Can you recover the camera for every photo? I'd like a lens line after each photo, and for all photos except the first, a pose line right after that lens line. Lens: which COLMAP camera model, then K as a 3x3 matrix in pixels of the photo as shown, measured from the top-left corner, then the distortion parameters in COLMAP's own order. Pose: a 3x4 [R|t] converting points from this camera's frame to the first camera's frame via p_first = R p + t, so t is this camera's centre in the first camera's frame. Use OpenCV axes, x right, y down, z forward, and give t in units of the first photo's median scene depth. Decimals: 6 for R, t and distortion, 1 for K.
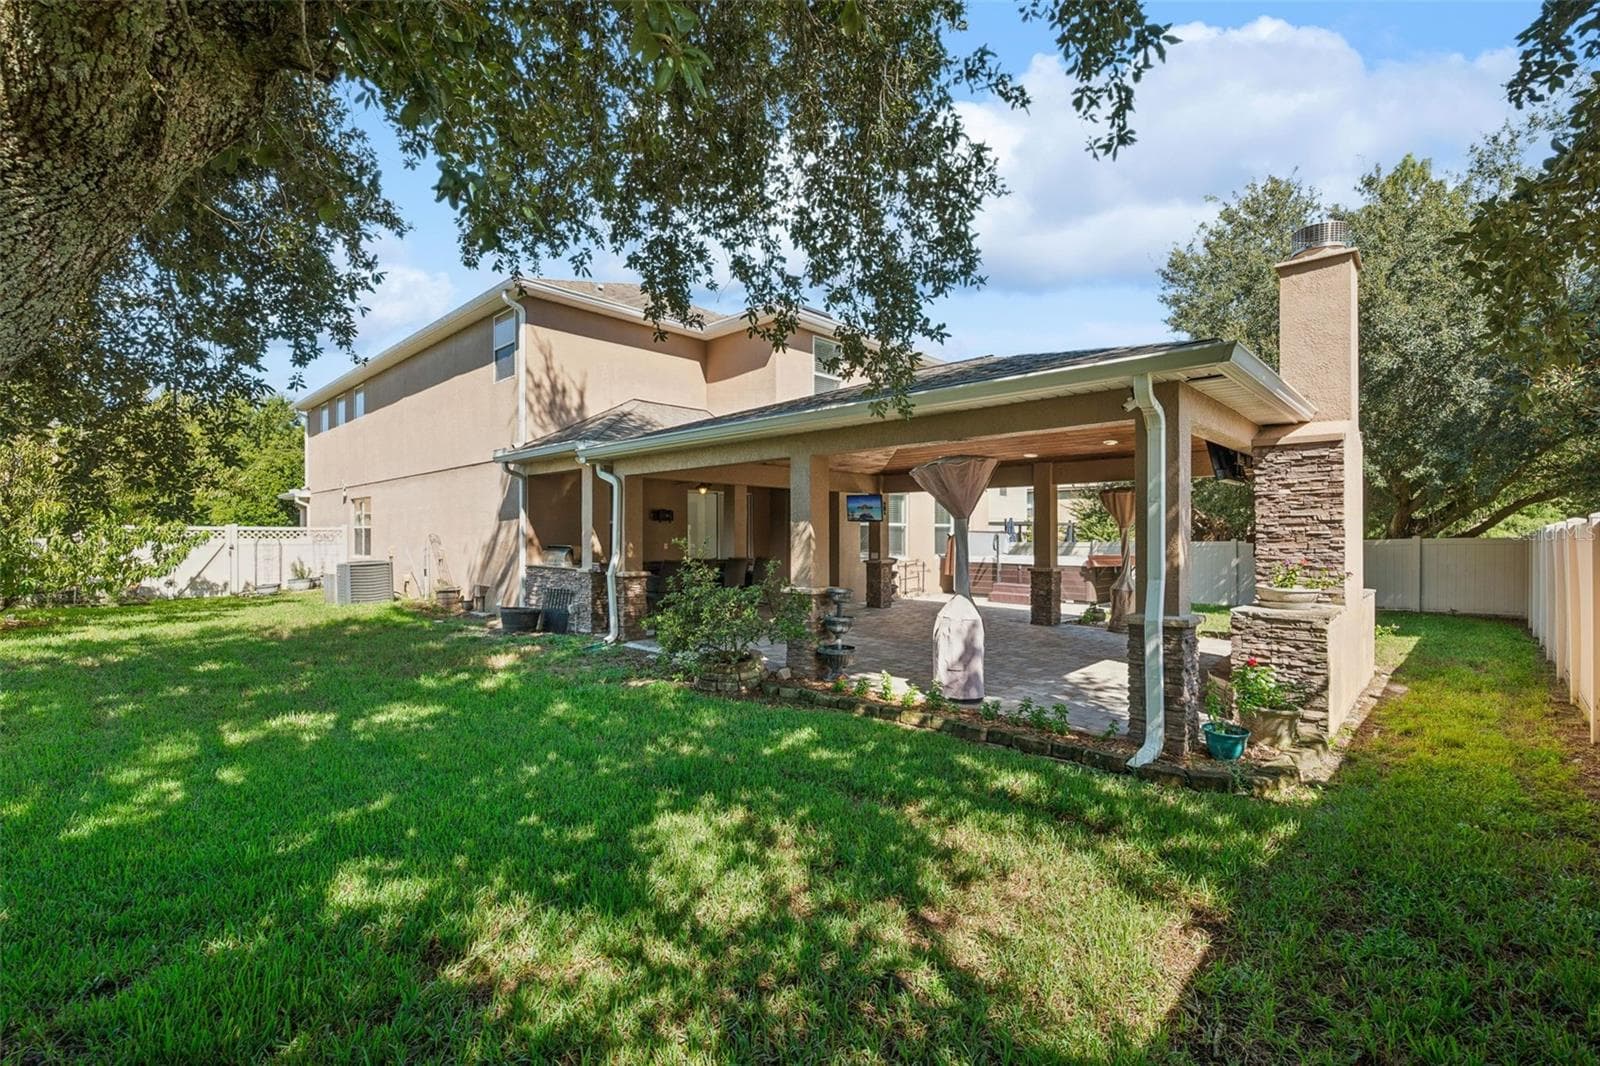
lens RADIAL K [[697.0, 0, 800.0], [0, 697.0, 533.0], [0, 0, 1]] dist [0.002248, 0.000390]
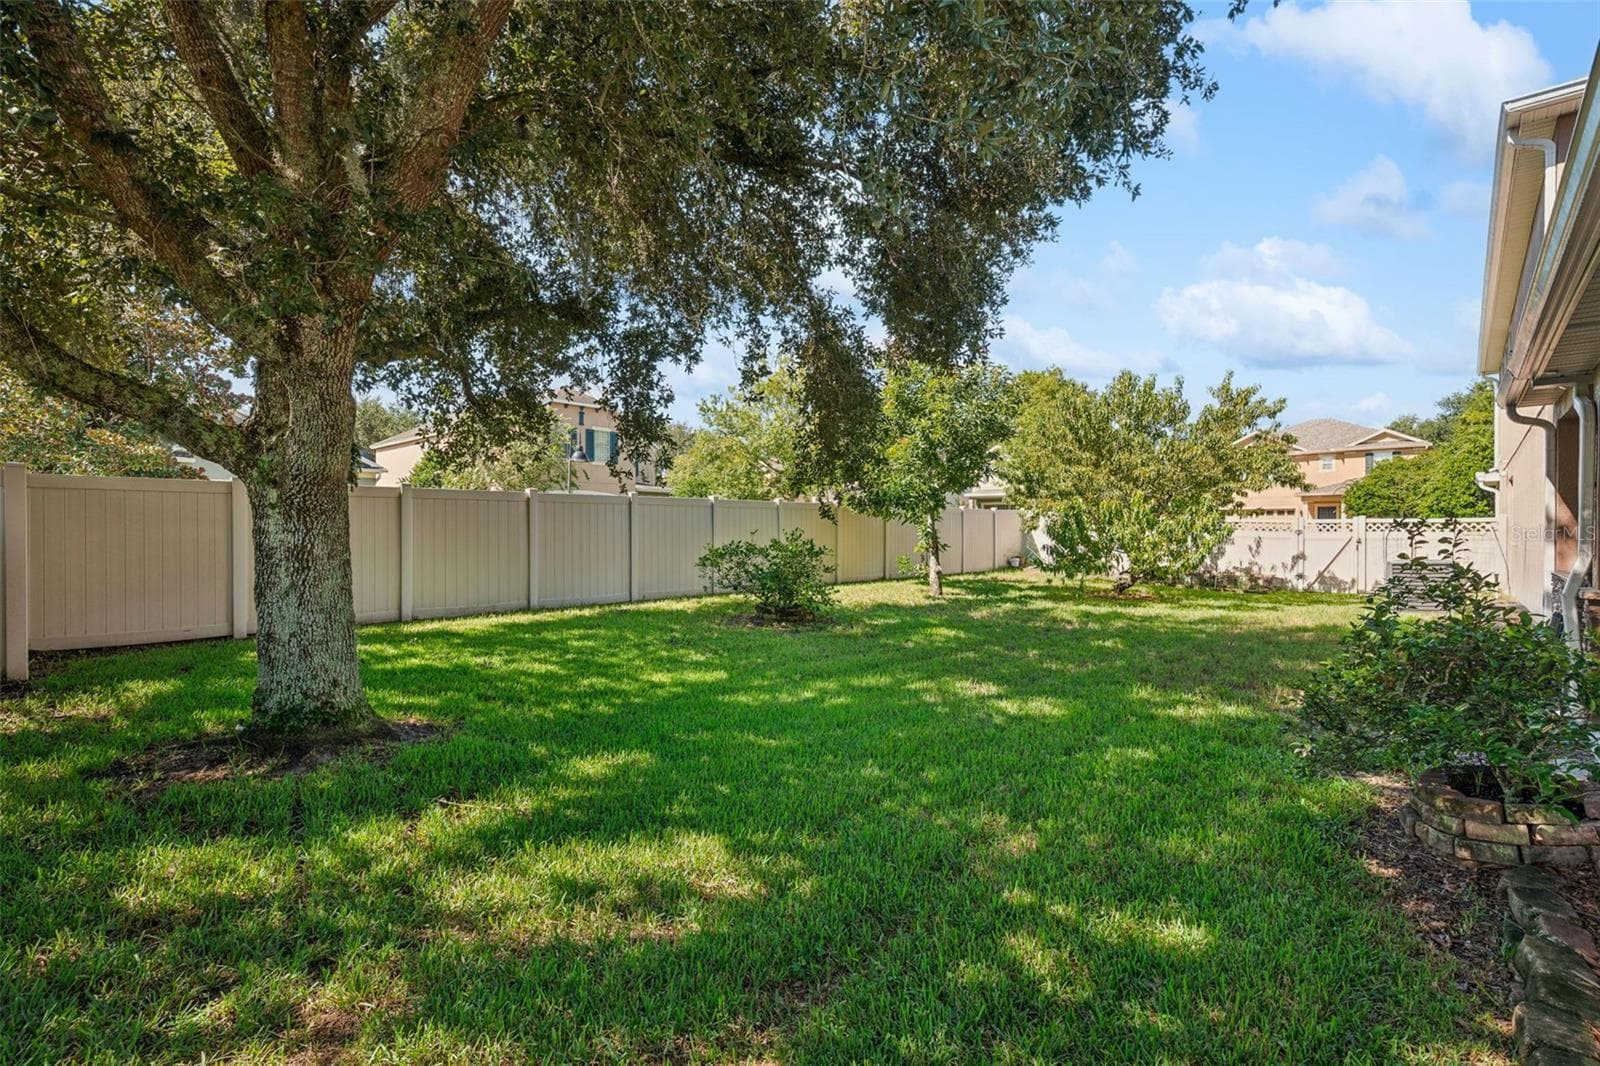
lens RADIAL K [[733.9, 0, 800.0], [0, 733.9, 533.0], [0, 0, 1]] dist [0.004594, 0.000344]
pose [[0.034752, -0.004610, -0.999385, 0.519134], [0.007560, 0.999962, -0.004350, 0.027384], [0.999367, -0.007405, 0.034785, 0.788493]]
